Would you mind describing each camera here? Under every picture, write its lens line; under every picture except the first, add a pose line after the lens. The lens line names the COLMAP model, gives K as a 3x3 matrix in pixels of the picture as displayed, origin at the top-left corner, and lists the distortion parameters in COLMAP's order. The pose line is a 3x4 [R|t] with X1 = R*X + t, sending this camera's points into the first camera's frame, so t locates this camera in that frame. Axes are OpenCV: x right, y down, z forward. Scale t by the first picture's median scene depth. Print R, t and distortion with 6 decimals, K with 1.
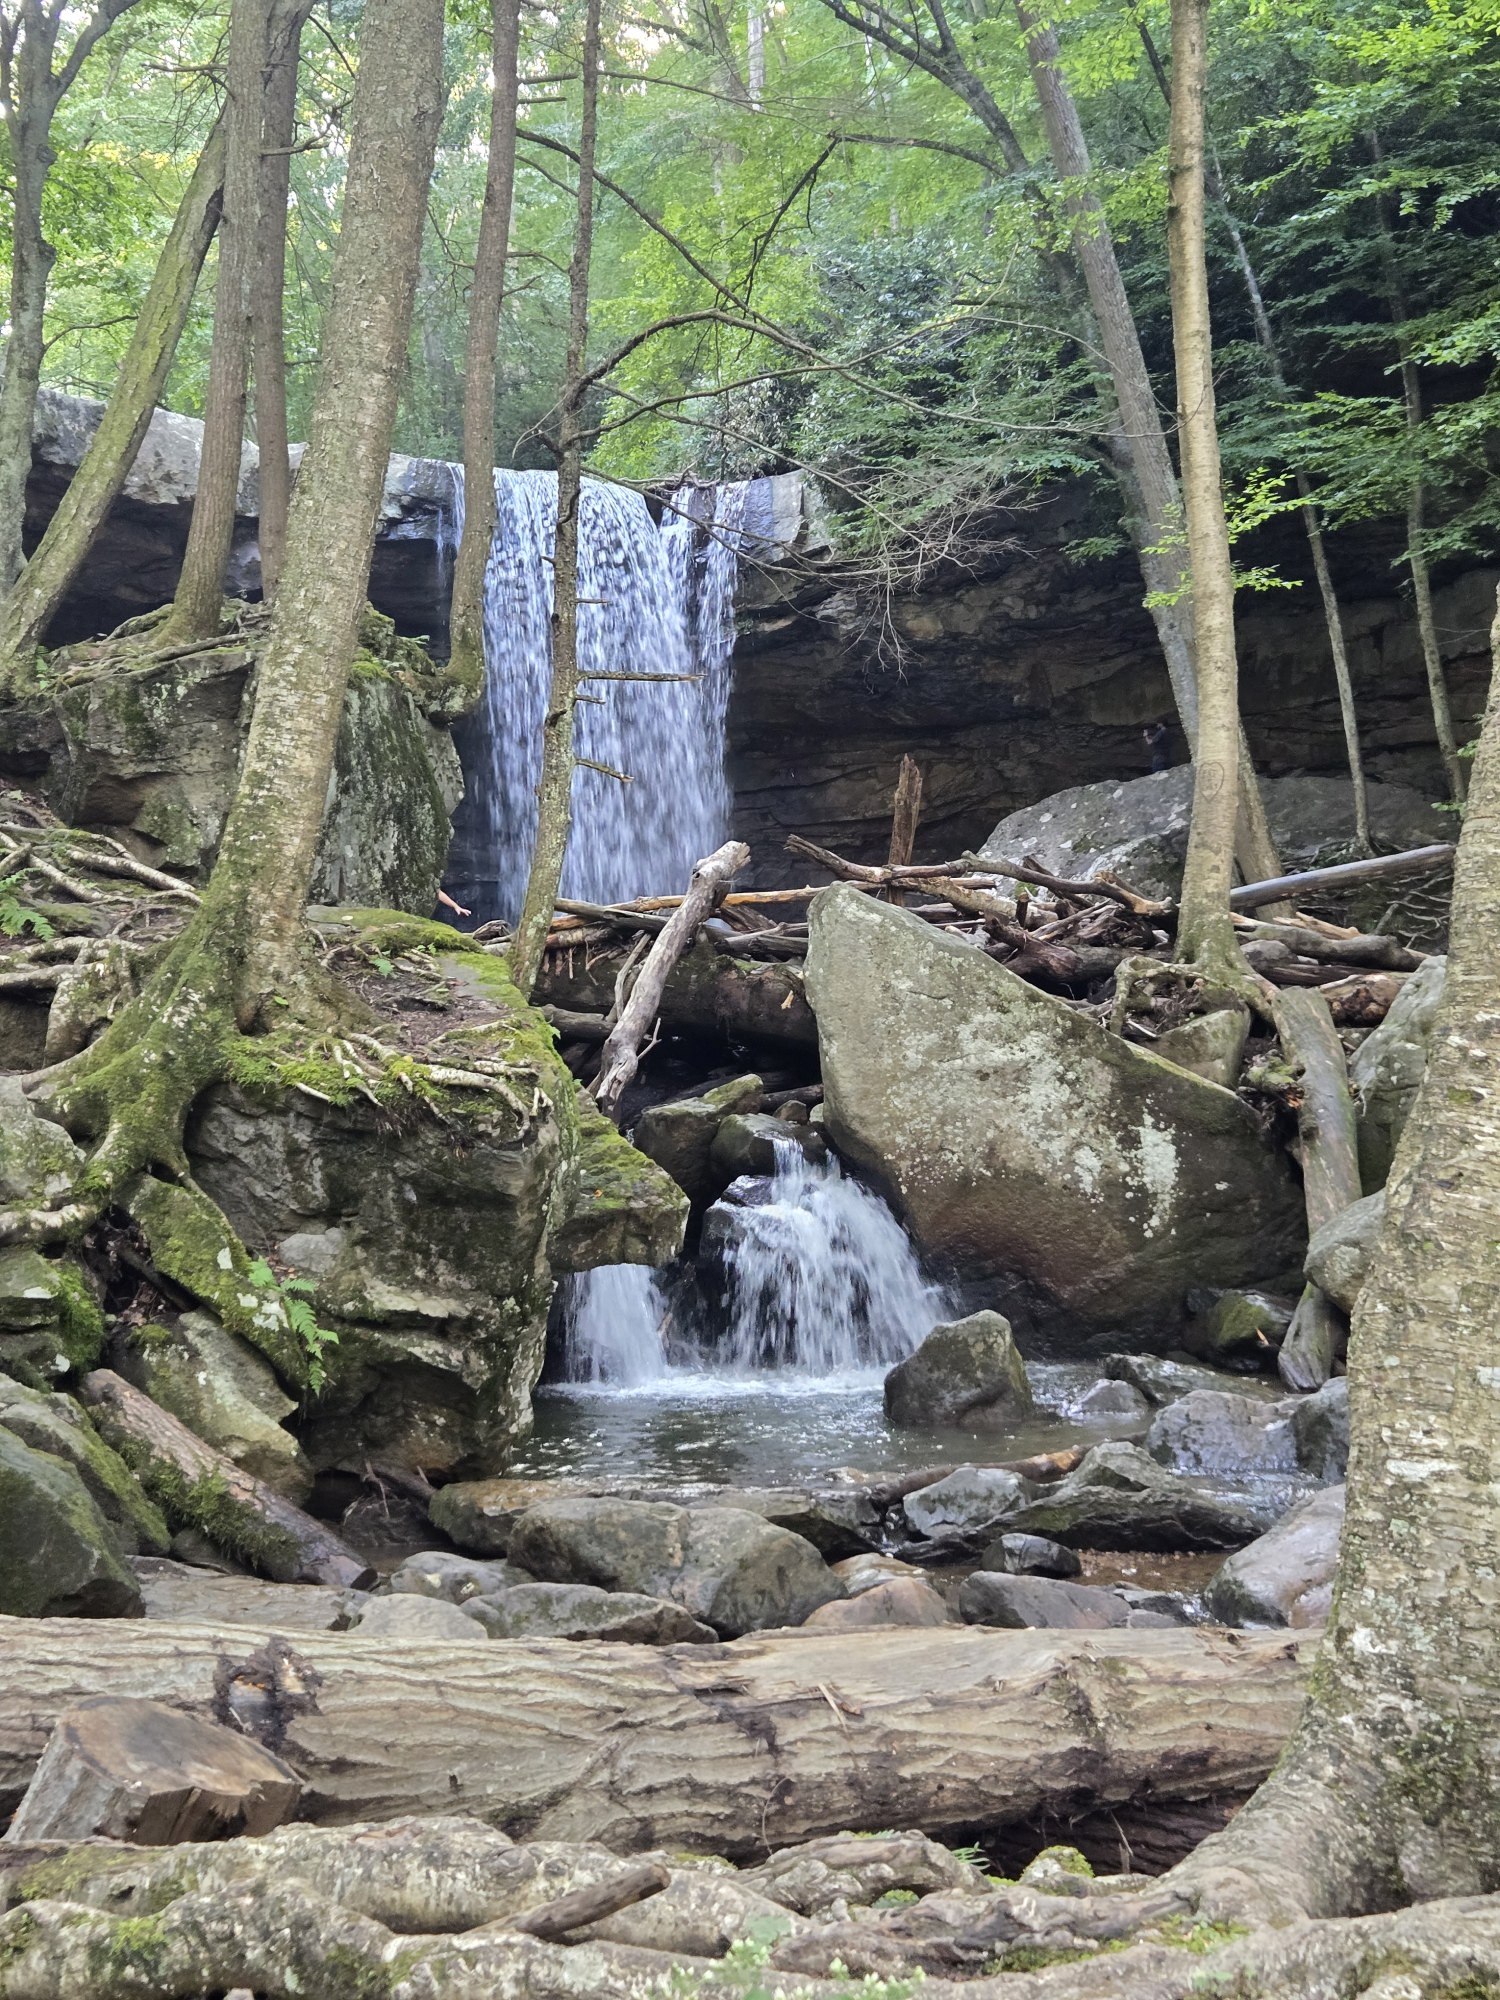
lens RADIAL K [[2557.4, 0, 762.6], [0, 2557.4, 946.8], [0, 0, 1]] dist [0.151411, -0.290043]
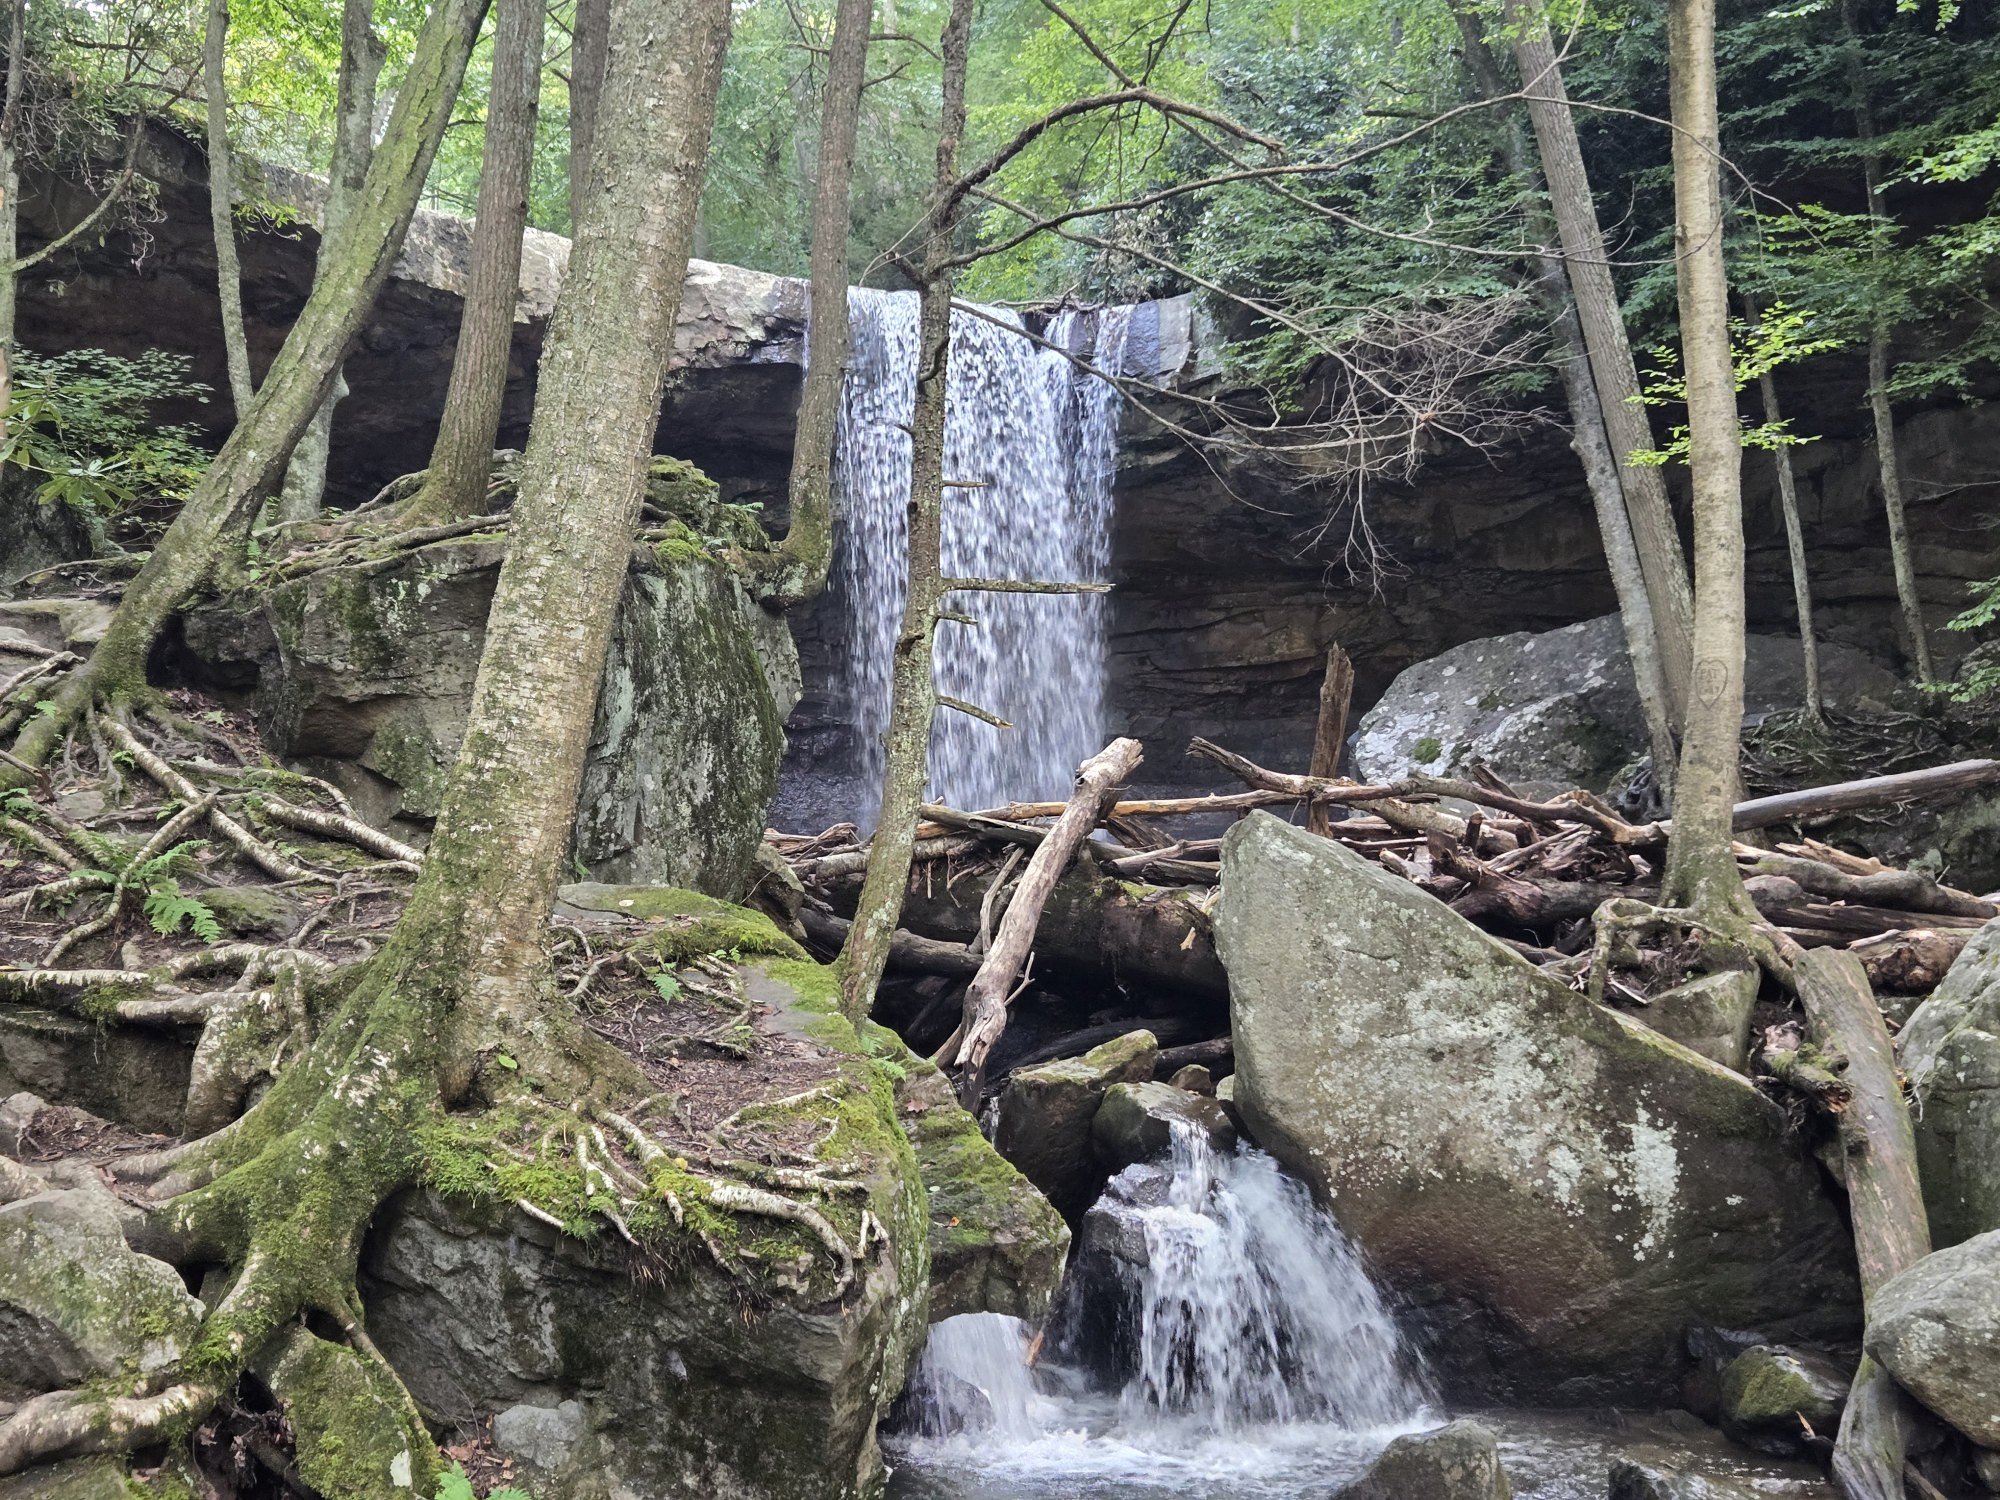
lens RADIAL K [[2557.4, 0, 1000.0], [0, 2557.4, 750.0], [0, 0, 1]] dist [0.151411, -0.290043]
pose [[0.998540, 0.020343, -0.050043, -0.012057], [-0.020624, 0.999774, -0.005104, -0.038474], [0.049927, 0.006129, 0.998734, 0.185239]]
